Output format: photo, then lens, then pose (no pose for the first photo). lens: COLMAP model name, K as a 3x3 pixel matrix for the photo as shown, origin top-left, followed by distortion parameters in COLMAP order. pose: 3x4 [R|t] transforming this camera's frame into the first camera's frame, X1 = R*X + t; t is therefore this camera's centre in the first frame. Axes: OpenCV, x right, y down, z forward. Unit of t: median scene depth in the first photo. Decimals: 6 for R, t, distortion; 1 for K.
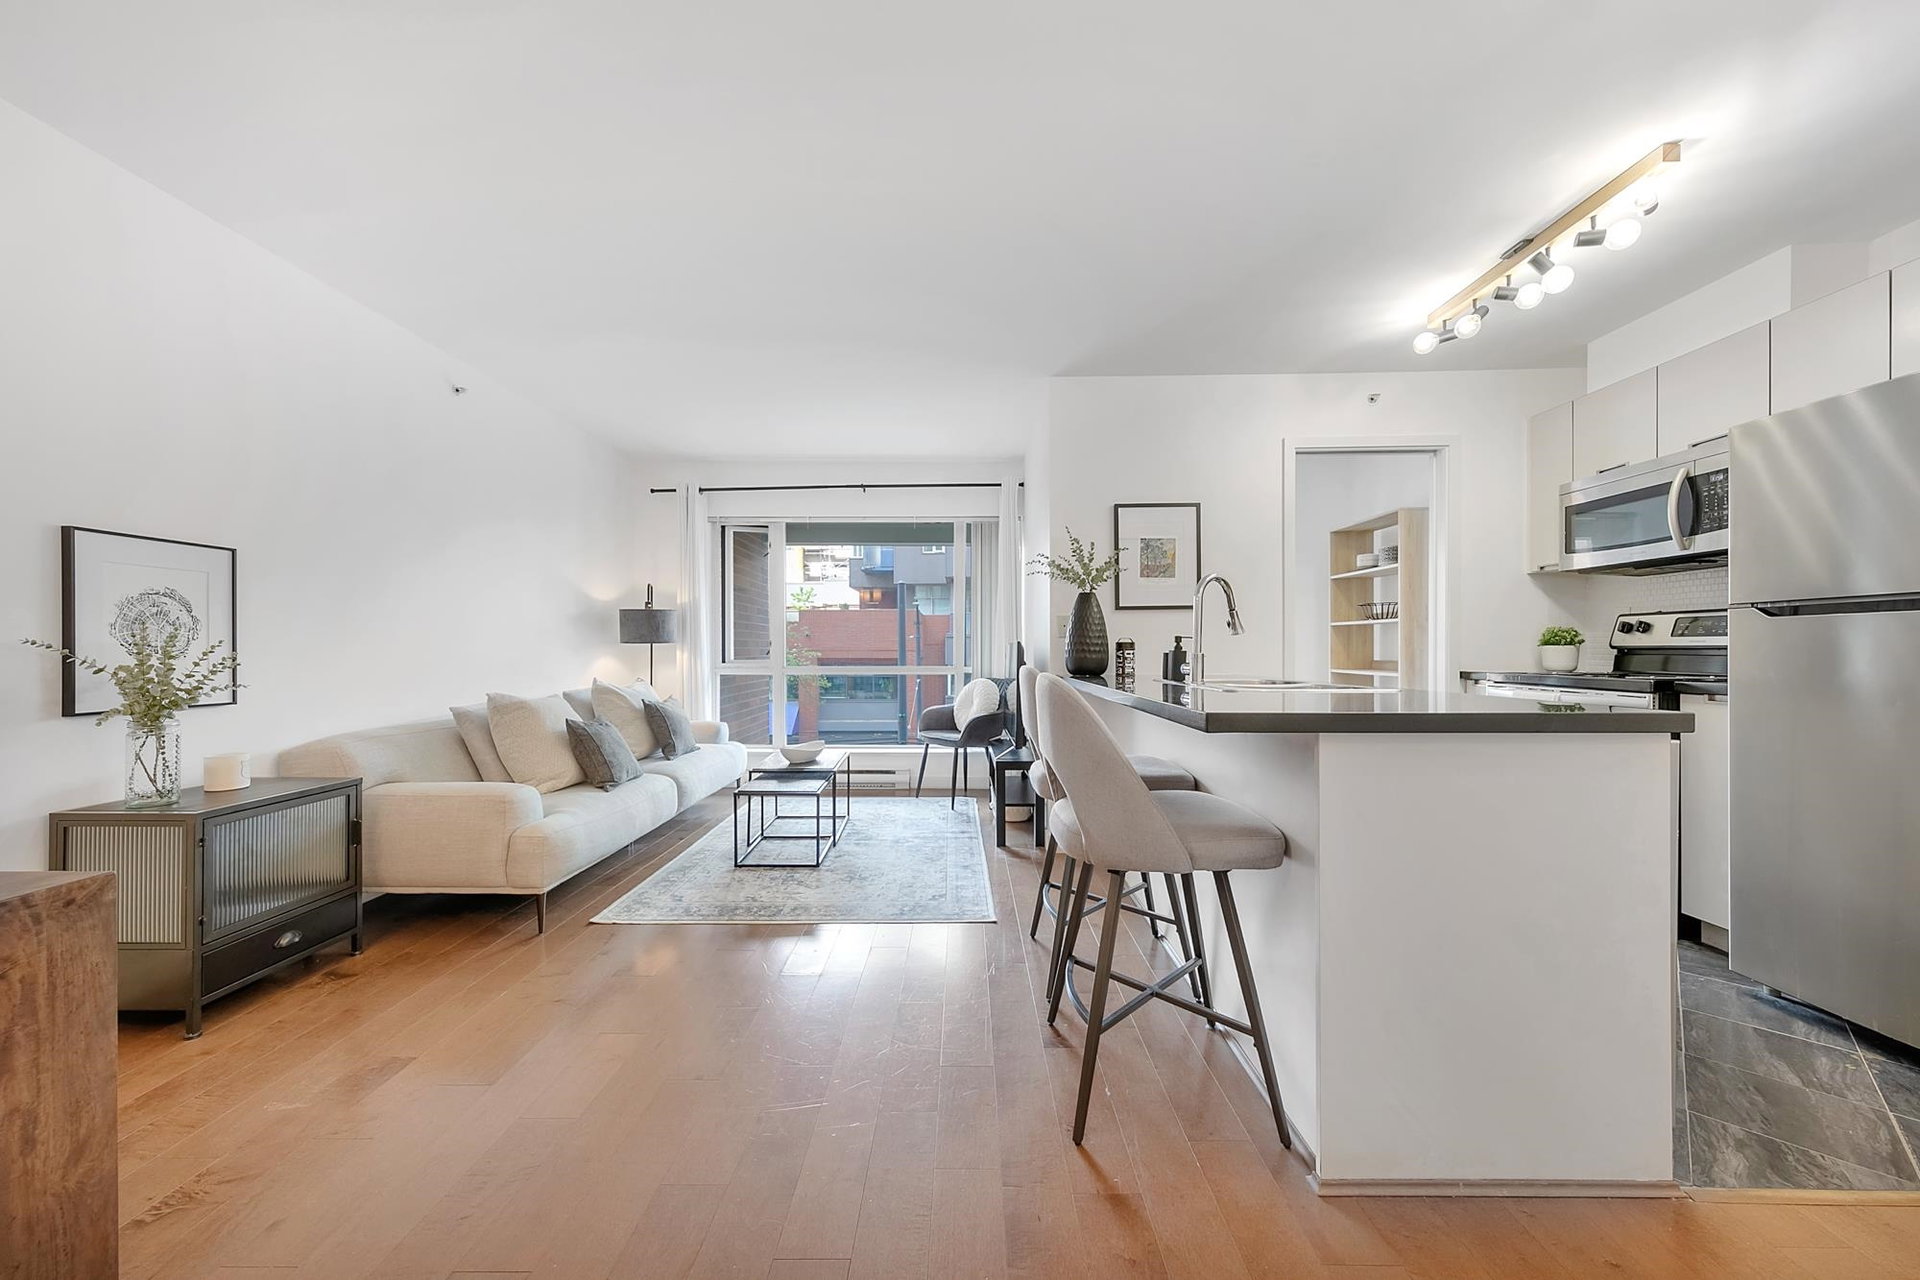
lens RADIAL K [[675.4, 0, 961.8], [0, 675.4, 655.4], [0, 0, 1]] dist [0.010589, -0.001507]
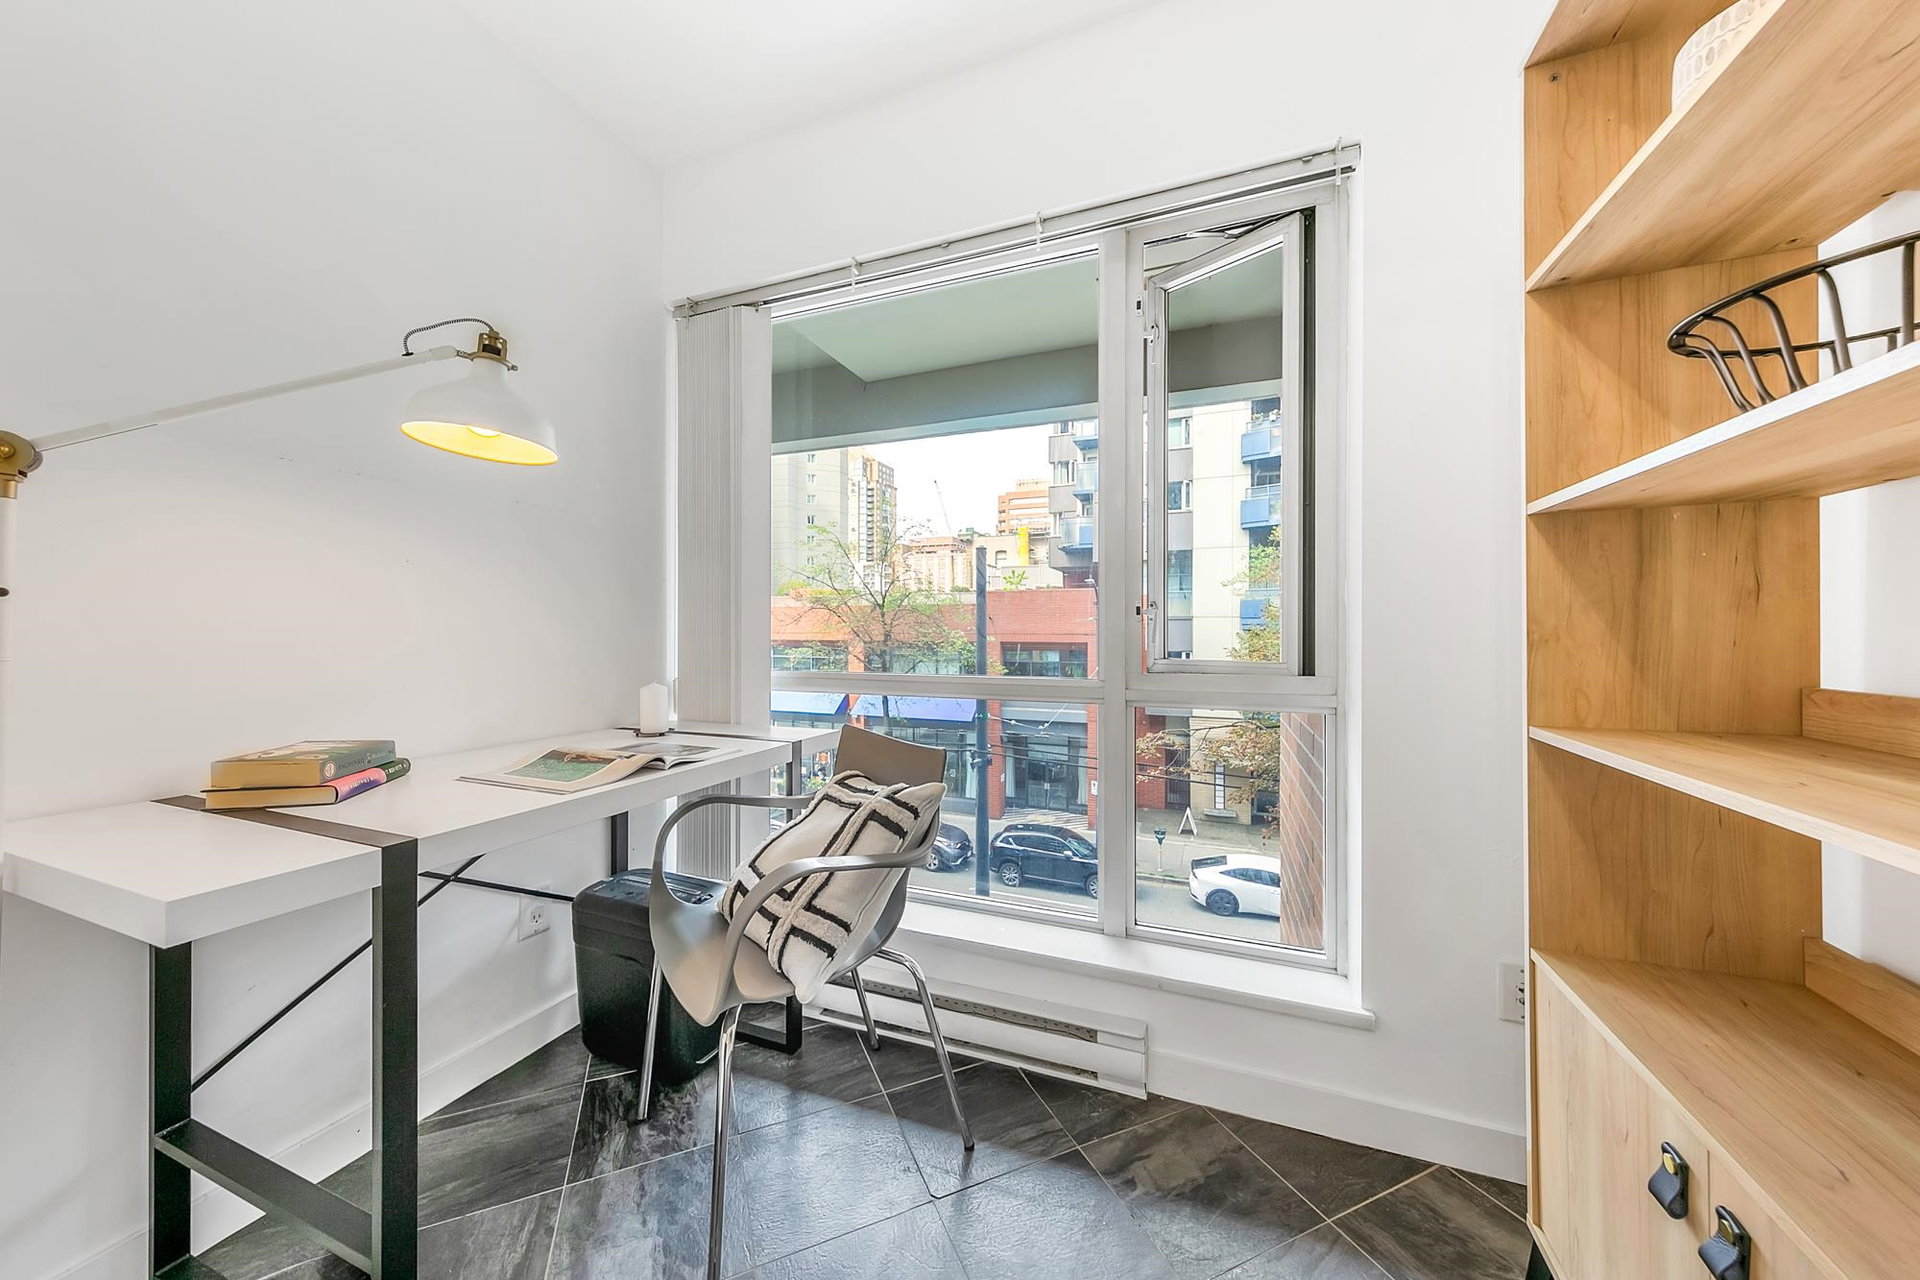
lens RADIAL K [[675.4, 0, 948.9], [0, 675.4, 649.5], [0, 0, 1]] dist [0.010589, -0.001507]
pose [[0.928790, 0.006683, -0.370547, 0.759019], [-0.002257, 0.999921, 0.012378, -0.005773], [0.370601, -0.010660, 0.928731, 1.241670]]
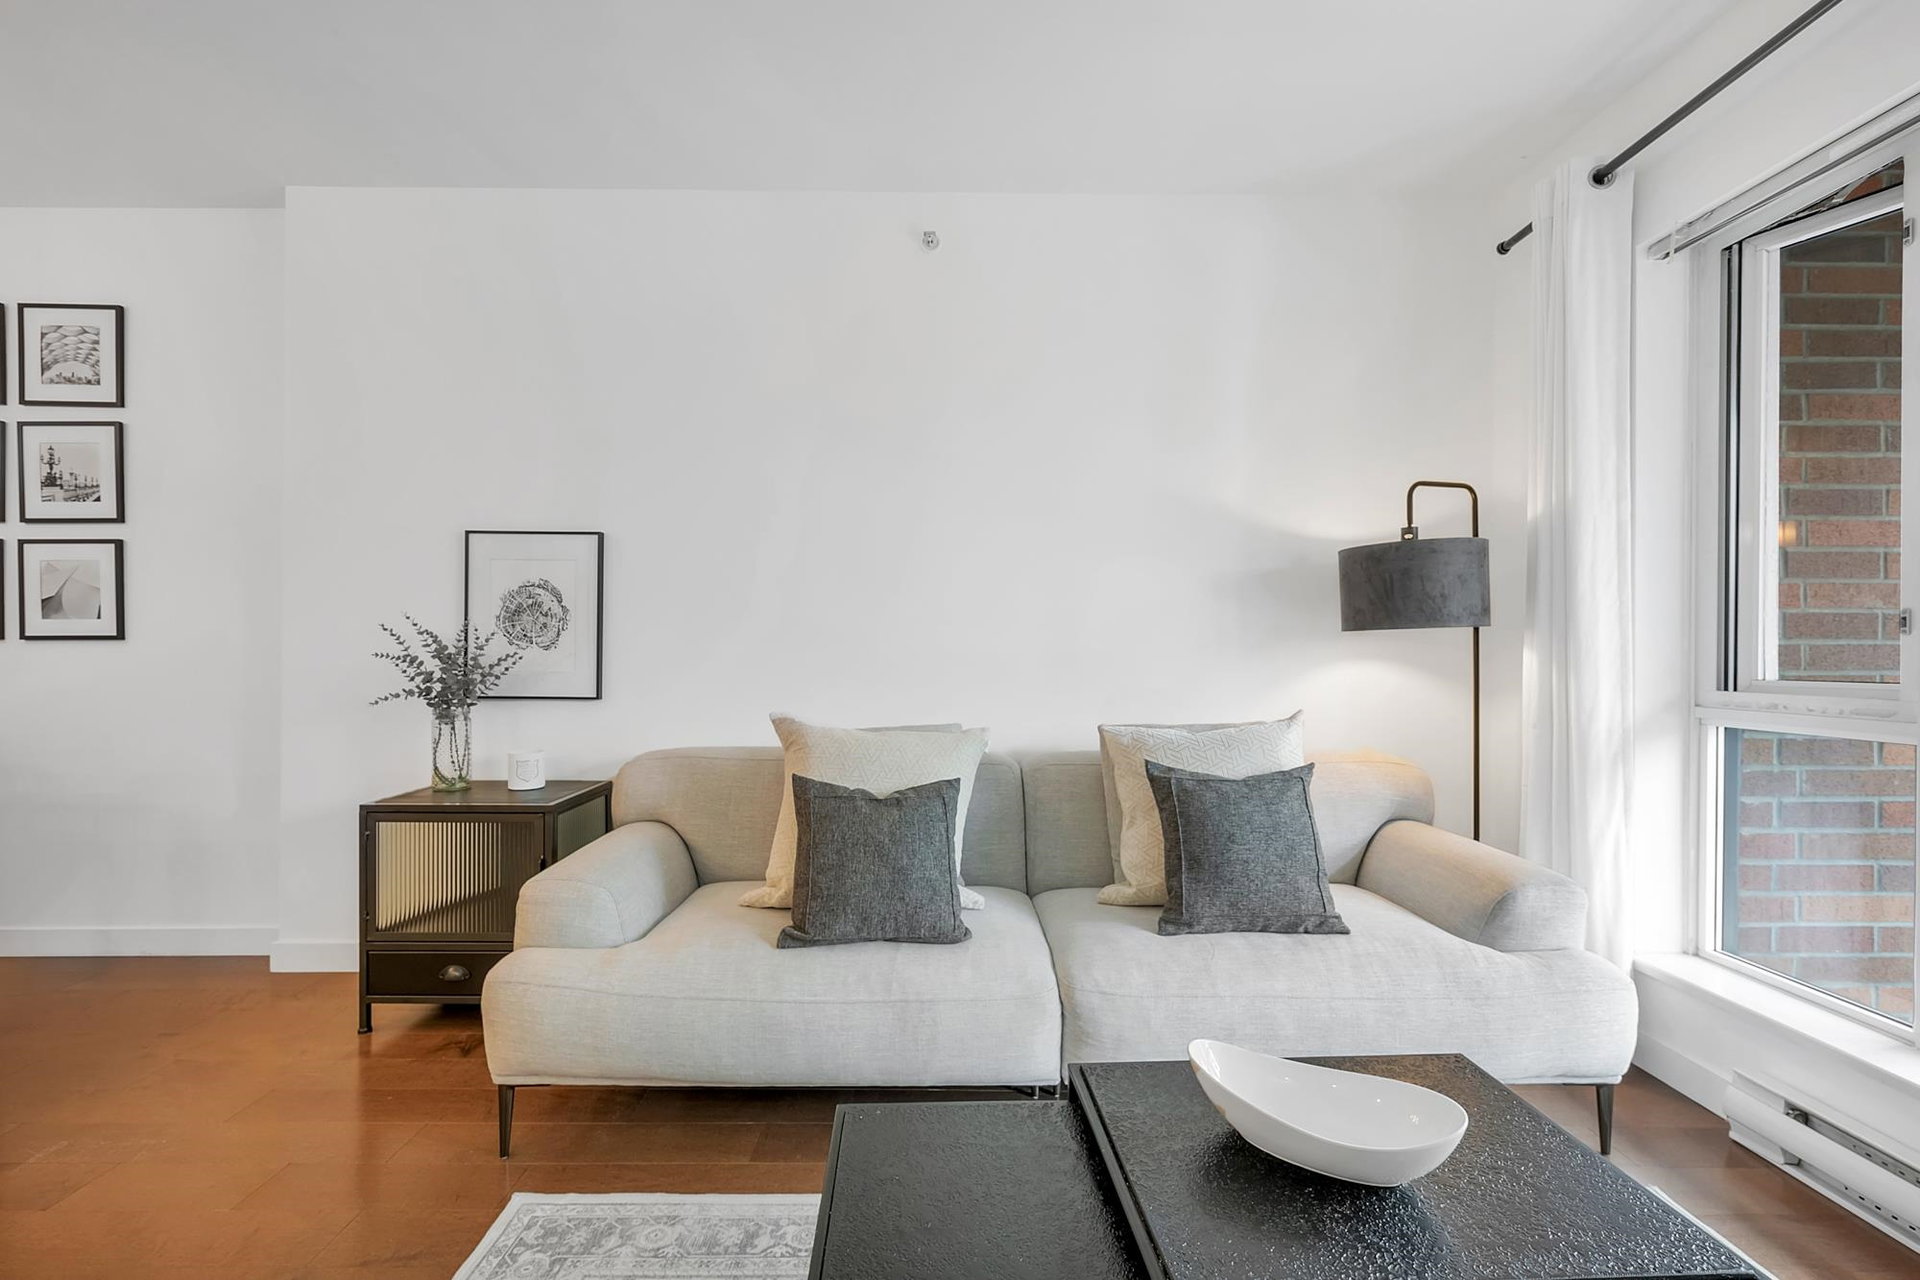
lens RADIAL K [[802.5, 0, 950.4], [0, 802.5, 650.4], [0, 0, 1]] dist [0.001882, -0.000592]
pose [[0.004157, 0.005484, -0.999976, 0.024496], [-0.015694, 0.999862, 0.005418, -0.006618], [0.999868, 0.015671, 0.004242, 1.189591]]
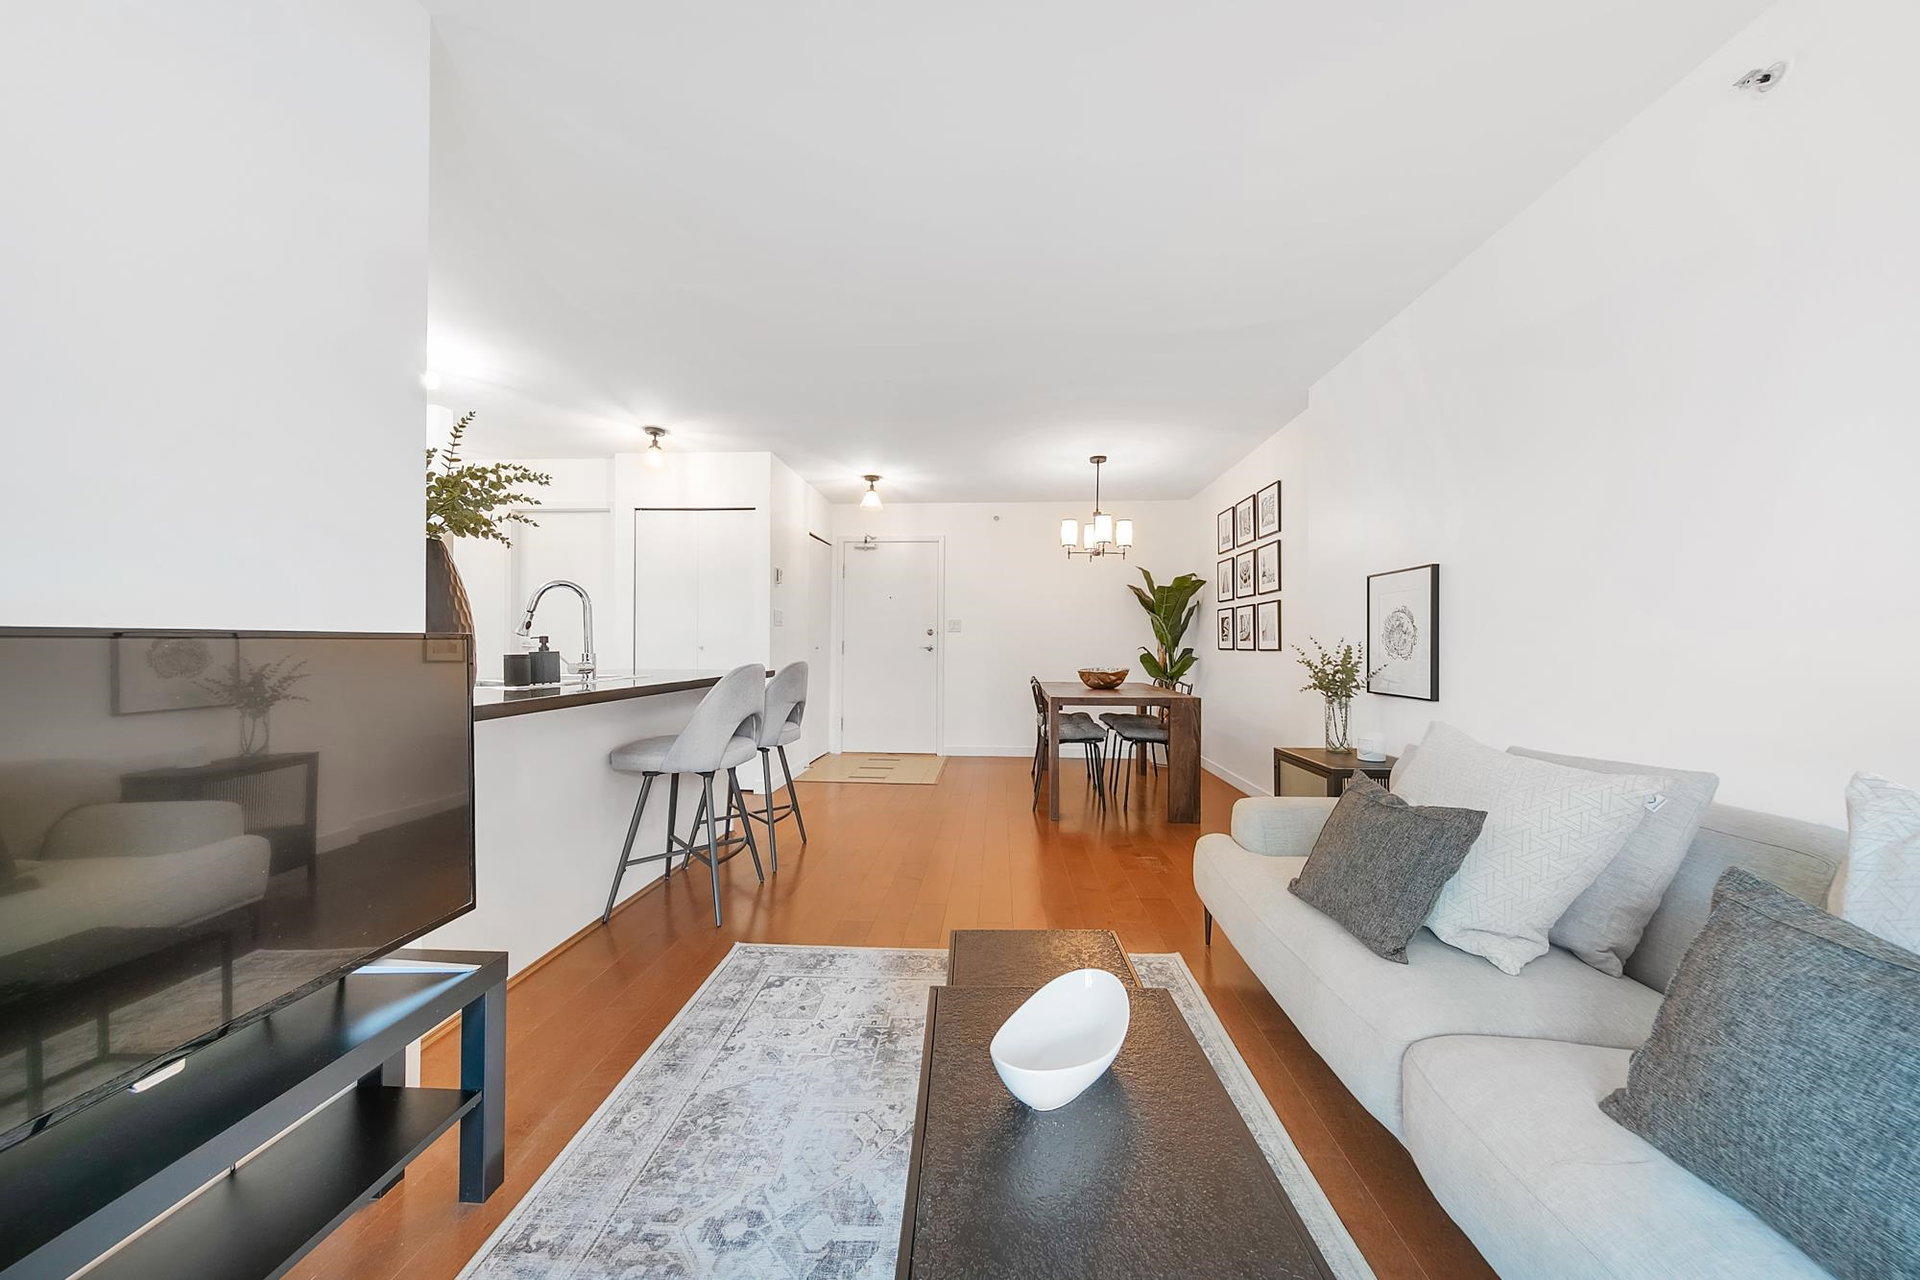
lens RADIAL K [[632.7, 0, 962.4], [0, 632.7, 637.4], [0, 0, 1]] dist [0.014138, 0.000585]
pose [[-0.998336, -0.002661, 0.057603, -0.280809], [-0.002886, 0.999989, -0.003809, -0.022287], [-0.057592, -0.003968, -0.998332, 1.695942]]
